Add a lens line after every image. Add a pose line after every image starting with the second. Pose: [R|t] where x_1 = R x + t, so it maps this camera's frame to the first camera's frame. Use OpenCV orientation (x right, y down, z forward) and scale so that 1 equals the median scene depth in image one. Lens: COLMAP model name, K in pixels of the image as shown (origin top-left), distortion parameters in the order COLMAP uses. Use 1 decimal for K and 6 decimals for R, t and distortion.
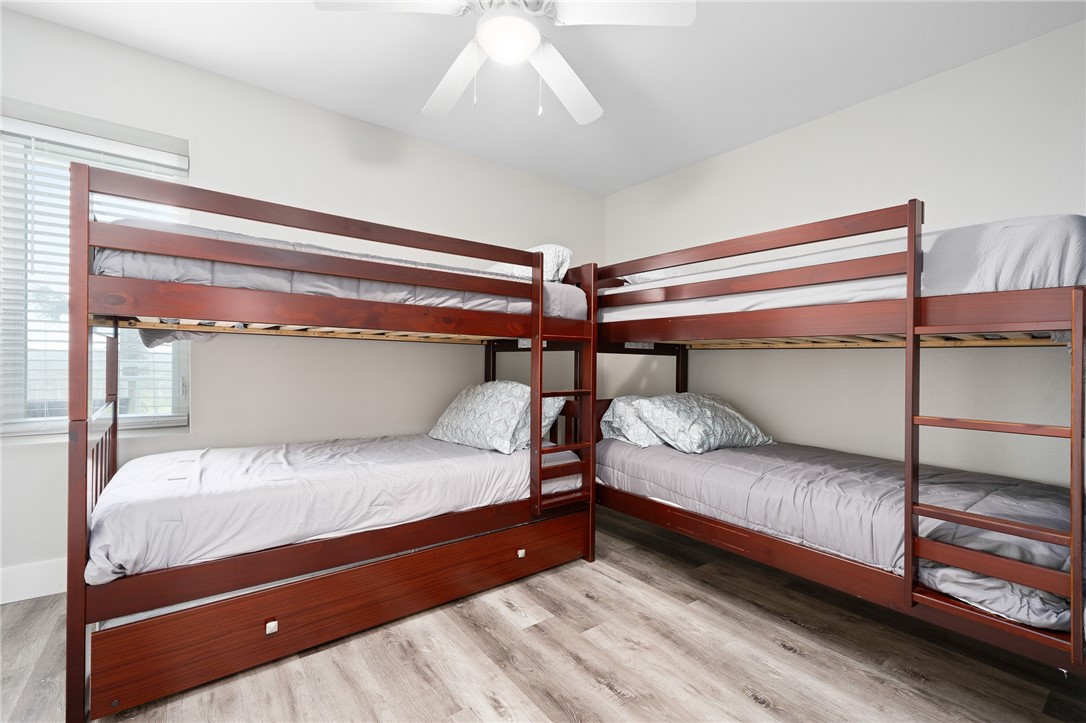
lens RADIAL K [[476.6, 0, 540.2], [0, 476.6, 360.1], [0, 0, 1]] dist [-0.002247, -0.000300]
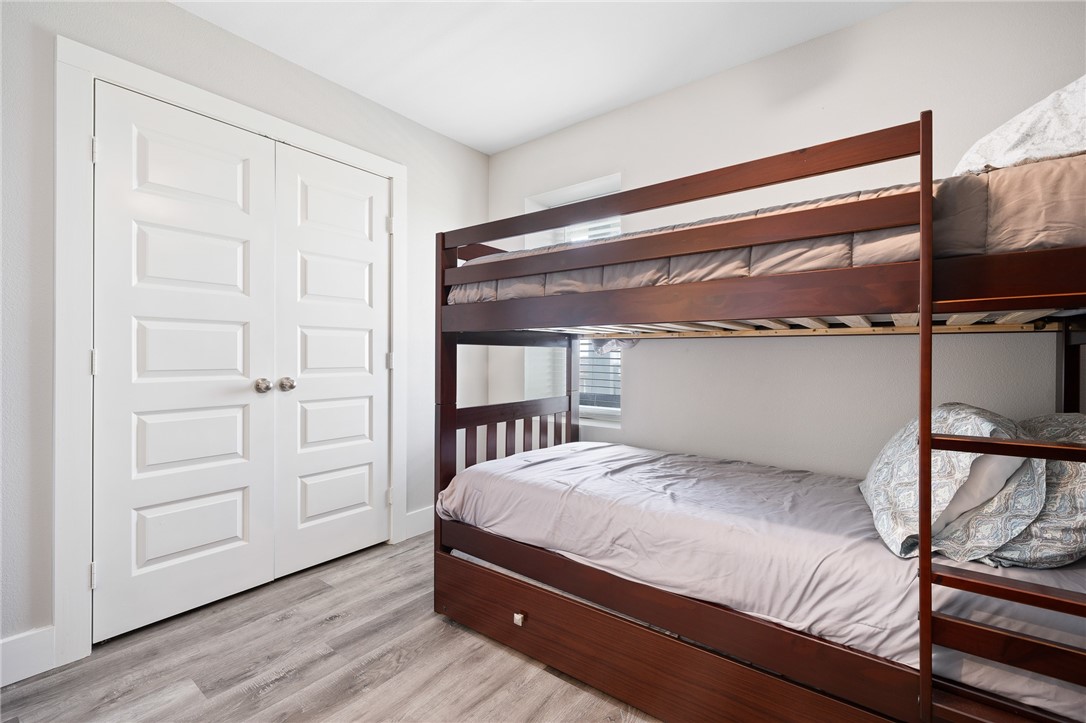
lens RADIAL K [[476.6, 0, 542.8], [0, 476.6, 358.3], [0, 0, 1]] dist [-0.002247, -0.000300]
pose [[0.247678, -0.015916, -0.968712, 0.408746], [0.000012, 0.999865, -0.016425, 0.005942], [0.968842, 0.004057, 0.247645, 0.691449]]
